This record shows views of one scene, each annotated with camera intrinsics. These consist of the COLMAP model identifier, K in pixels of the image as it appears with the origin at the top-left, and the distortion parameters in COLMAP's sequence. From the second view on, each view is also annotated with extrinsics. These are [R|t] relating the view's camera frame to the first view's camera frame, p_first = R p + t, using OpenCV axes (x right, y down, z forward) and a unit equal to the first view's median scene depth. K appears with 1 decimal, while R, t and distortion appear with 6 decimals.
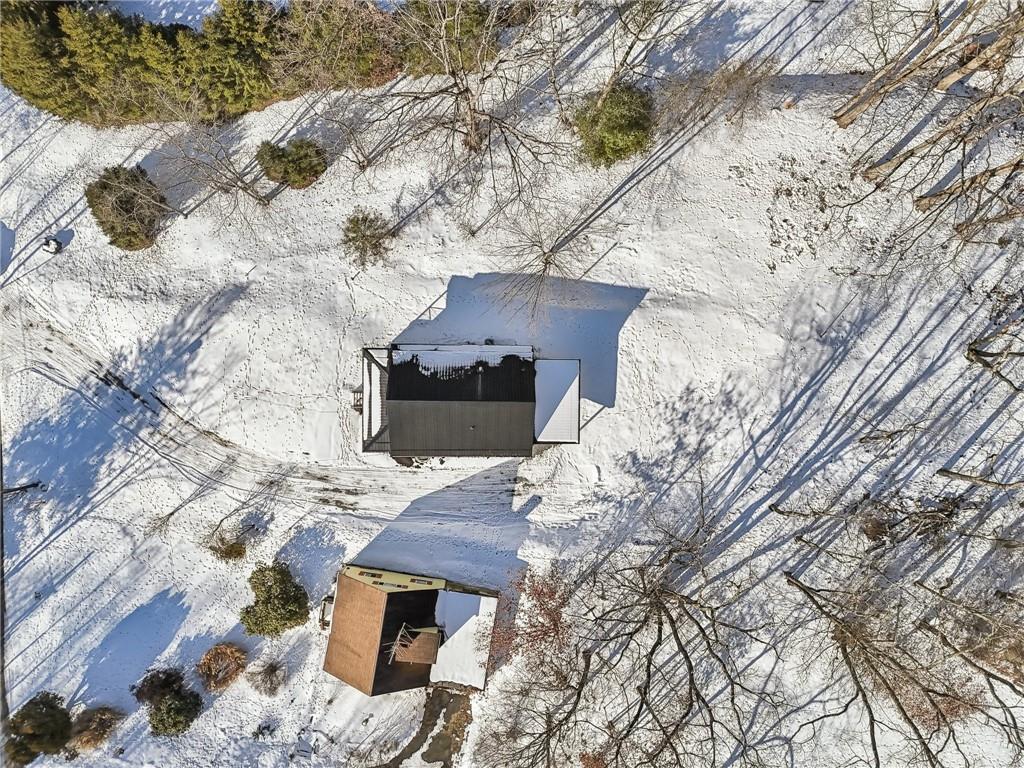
lens RADIAL K [[930.8, 0, 512.0], [0, 930.8, 384.0], [0, 0, 1]] dist [0.083076, -0.121767]
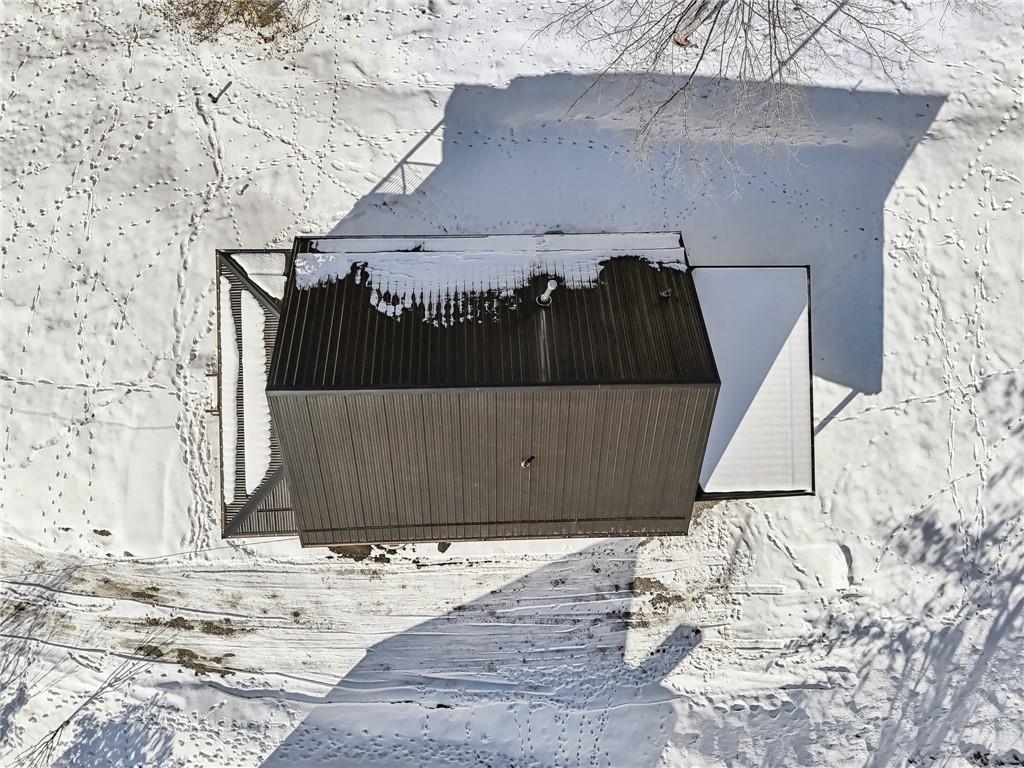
lens RADIAL K [[939.1, 0, 511.1], [0, 939.1, 339.7], [0, 0, 1]] dist [0.071601, -0.085136]
pose [[0.999529, -0.030645, -0.001443, -0.043257], [0.030570, 0.998834, -0.037373, 0.012740], [0.002587, 0.037311, 0.999300, 0.599245]]
